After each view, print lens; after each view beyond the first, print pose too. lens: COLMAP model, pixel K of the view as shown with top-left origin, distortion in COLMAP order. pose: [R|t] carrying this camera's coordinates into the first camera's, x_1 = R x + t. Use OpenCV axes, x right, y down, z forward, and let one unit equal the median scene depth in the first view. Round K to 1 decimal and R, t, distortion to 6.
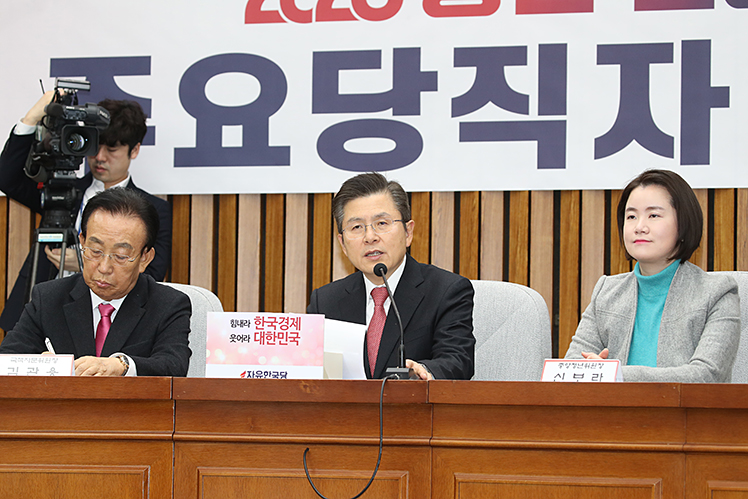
lens RADIAL K [[2920.5, 0, 374.0], [0, 2920.5, 249.5], [0, 0, 1]] dist [-0.056884, 1.334687]
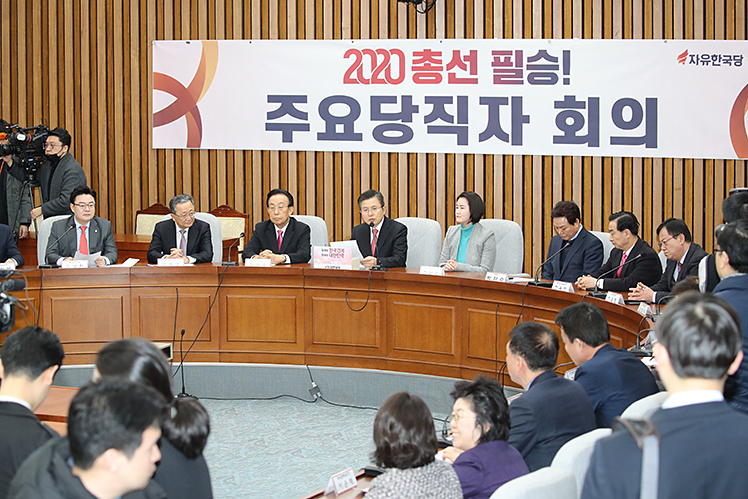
lens RADIAL K [[2188.6, 0, 374.0], [0, 2188.6, 249.5], [0, 0, 1]] dist [-0.031385, -0.998568]
pose [[0.996540, -0.012767, -0.082123, 0.140482], [0.025614, 0.987210, 0.157352, -0.242429], [0.079064, -0.158911, 0.984122, -0.908561]]
